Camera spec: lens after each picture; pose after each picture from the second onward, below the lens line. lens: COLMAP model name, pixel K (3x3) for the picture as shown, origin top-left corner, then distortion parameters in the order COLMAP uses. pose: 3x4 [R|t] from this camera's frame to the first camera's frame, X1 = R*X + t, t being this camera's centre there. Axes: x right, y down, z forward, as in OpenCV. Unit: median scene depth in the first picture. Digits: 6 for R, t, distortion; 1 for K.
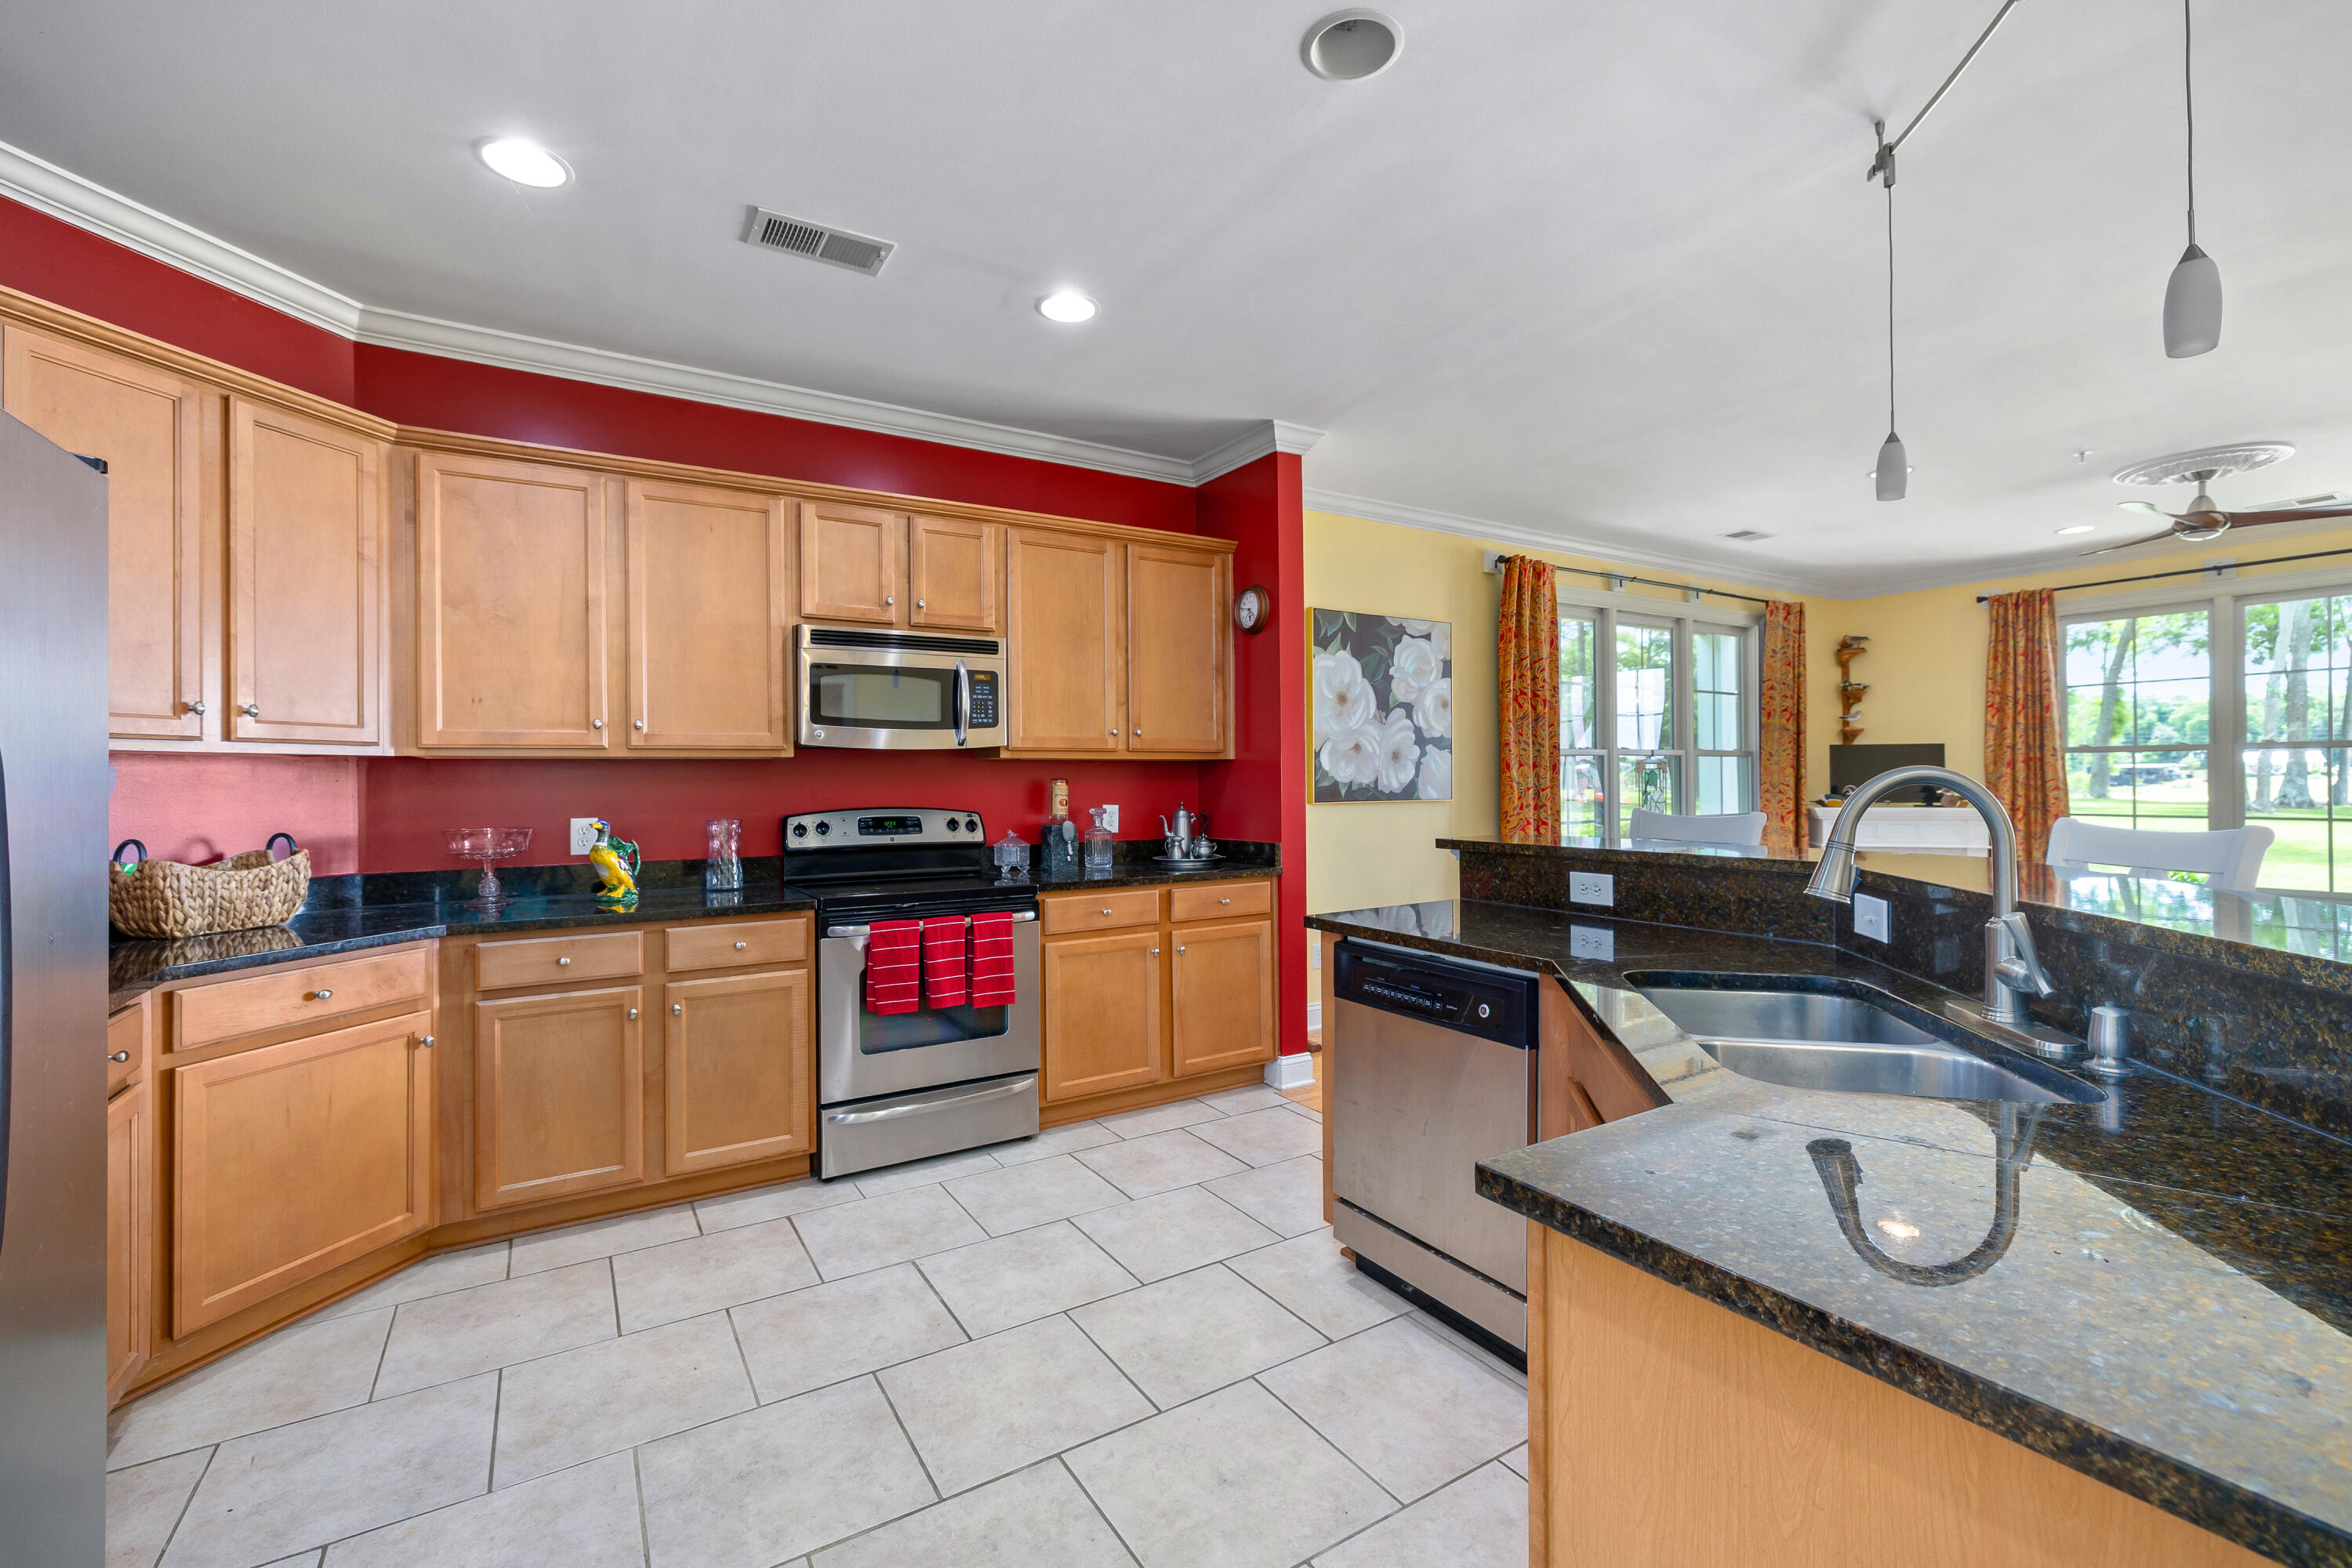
lens RADIAL K [[1004.4, 0, 1196.2], [0, 1004.4, 765.6], [0, 0, 1]] dist [0.003363, -0.002058]
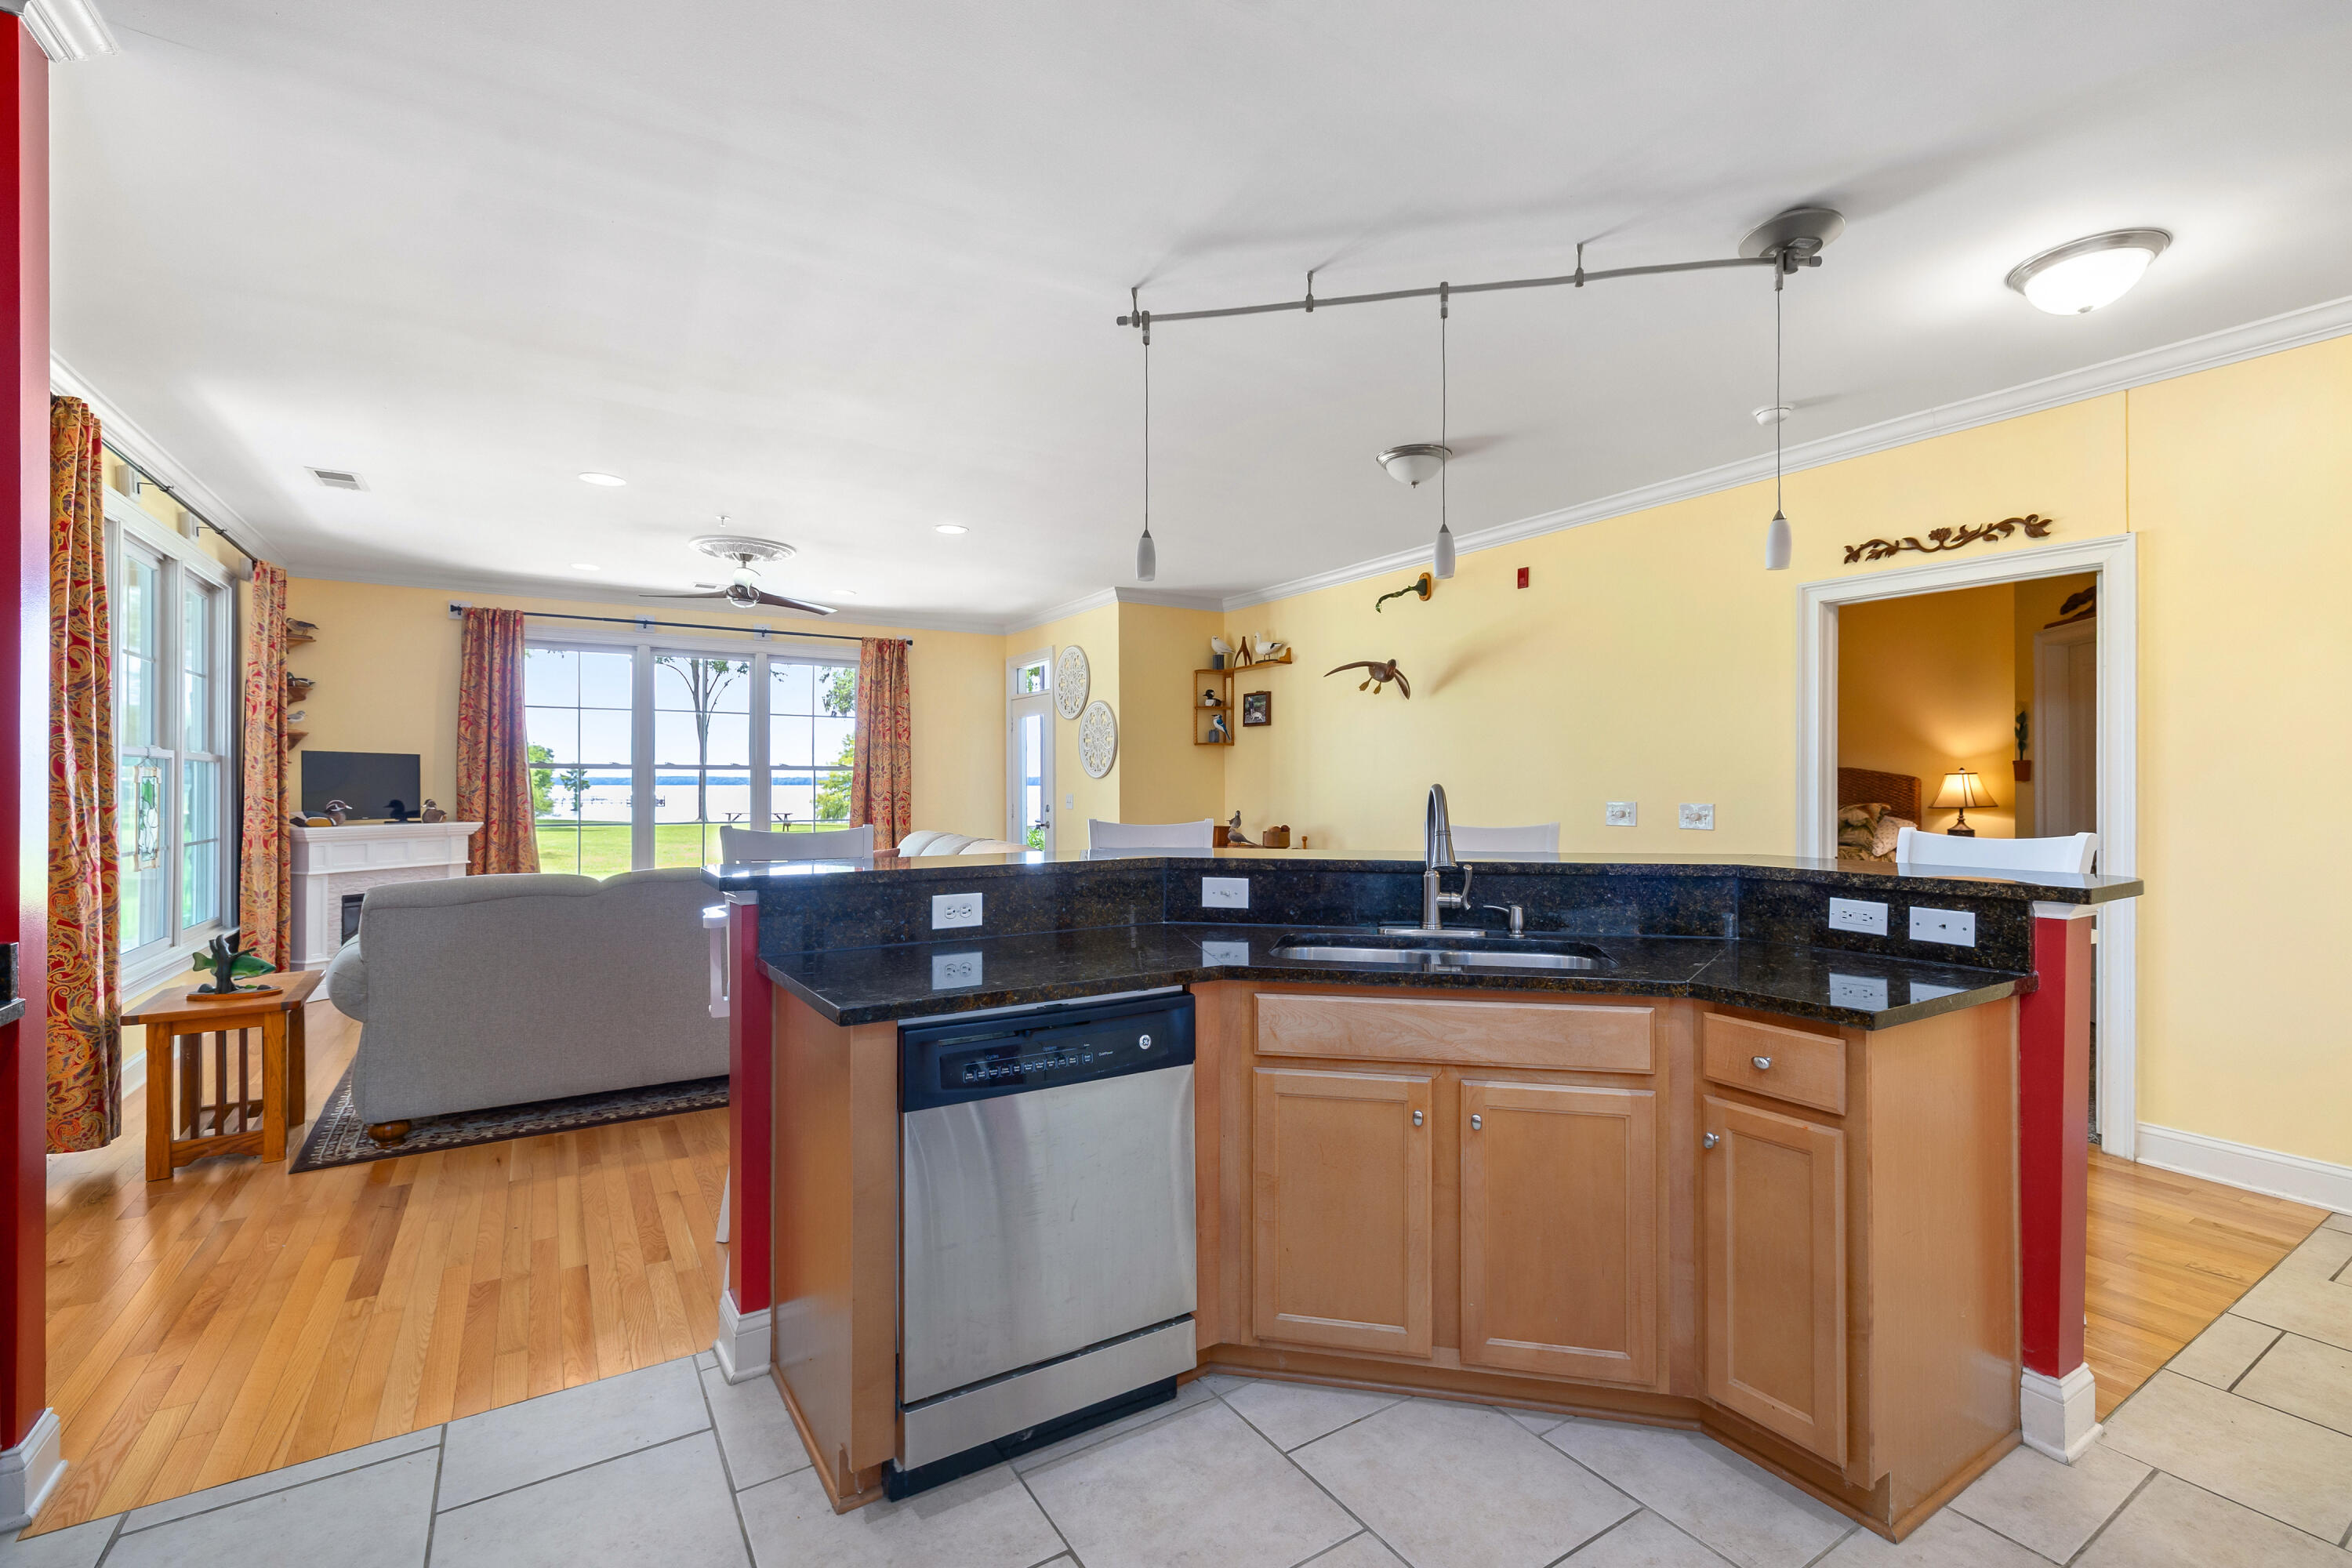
lens RADIAL K [[1004.4, 0, 1171.6], [0, 1004.4, 791.4], [0, 0, 1]] dist [0.003363, -0.002058]
pose [[0.005031, 0.001508, 0.999986, -0.358301], [-0.013542, 0.999907, -0.001440, 0.007984], [-0.999896, -0.013535, 0.005051, 0.549447]]
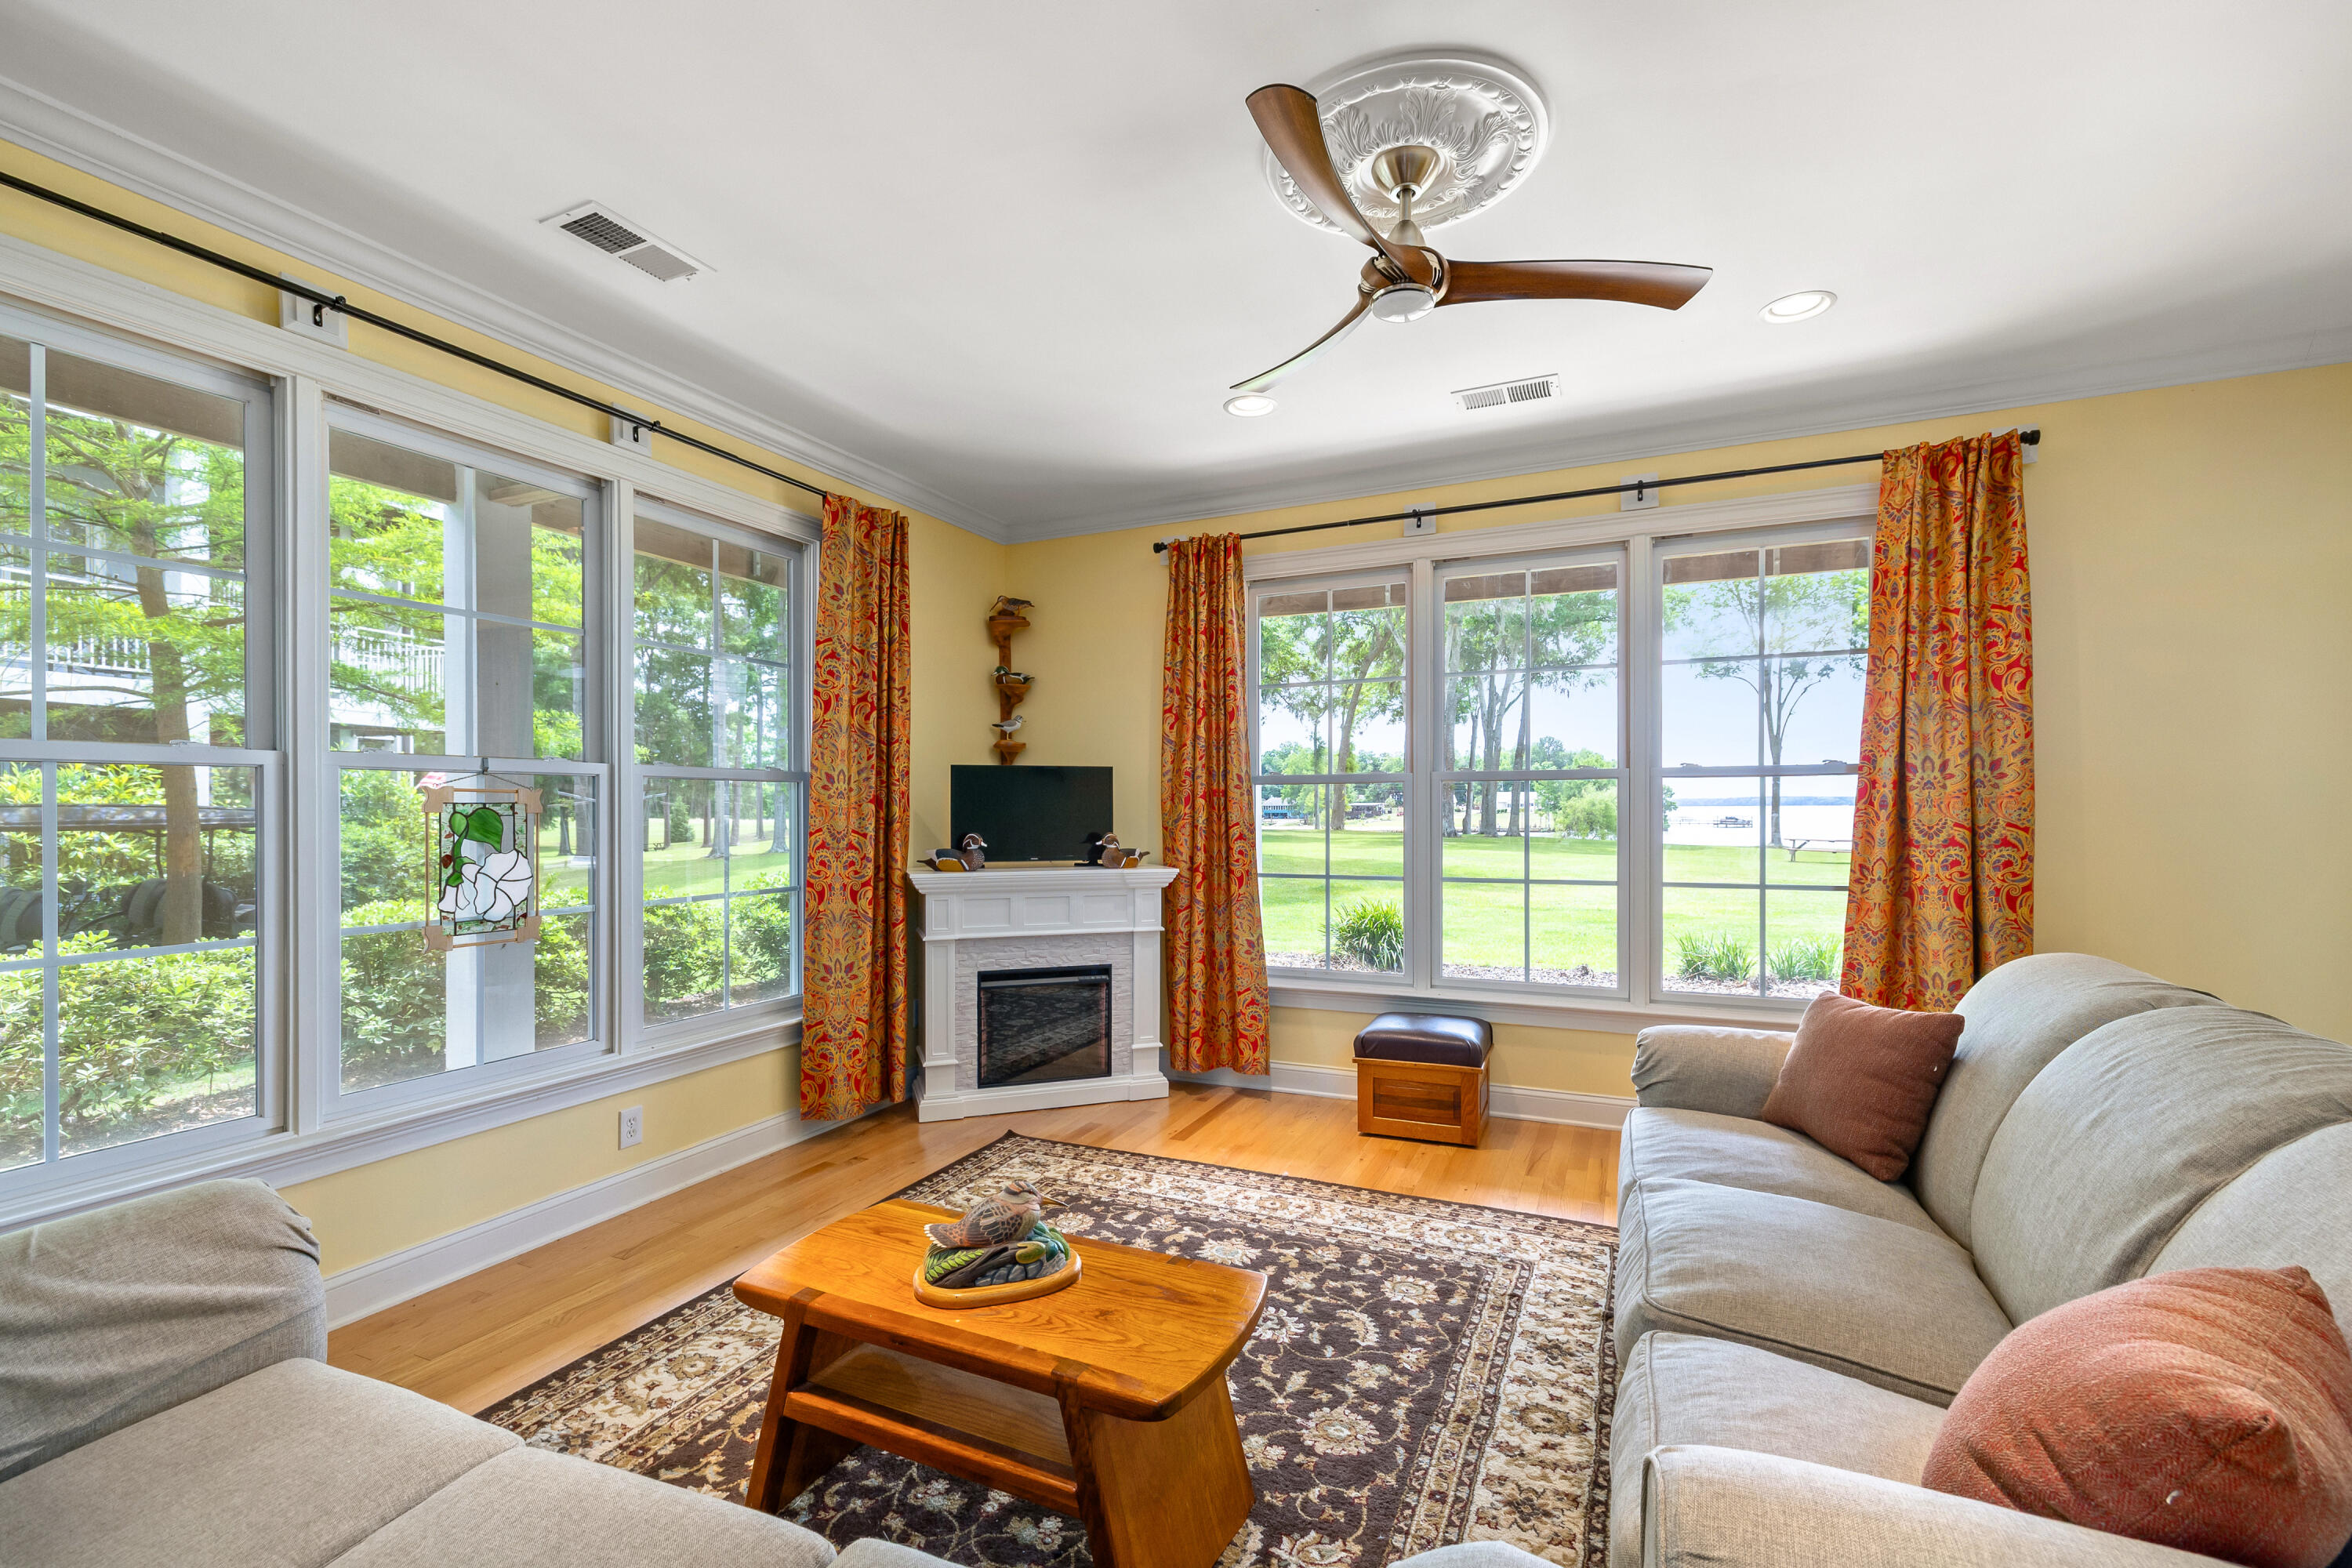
lens RADIAL K [[1004.4, 0, 1177.7], [0, 1004.4, 804.1], [0, 0, 1]] dist [0.003363, -0.002058]
pose [[0.838270, 0.006766, 0.545213, 0.807298], [-0.008751, 0.999961, 0.001046, 0.001301], [-0.545184, -0.005648, 0.838297, 0.824320]]
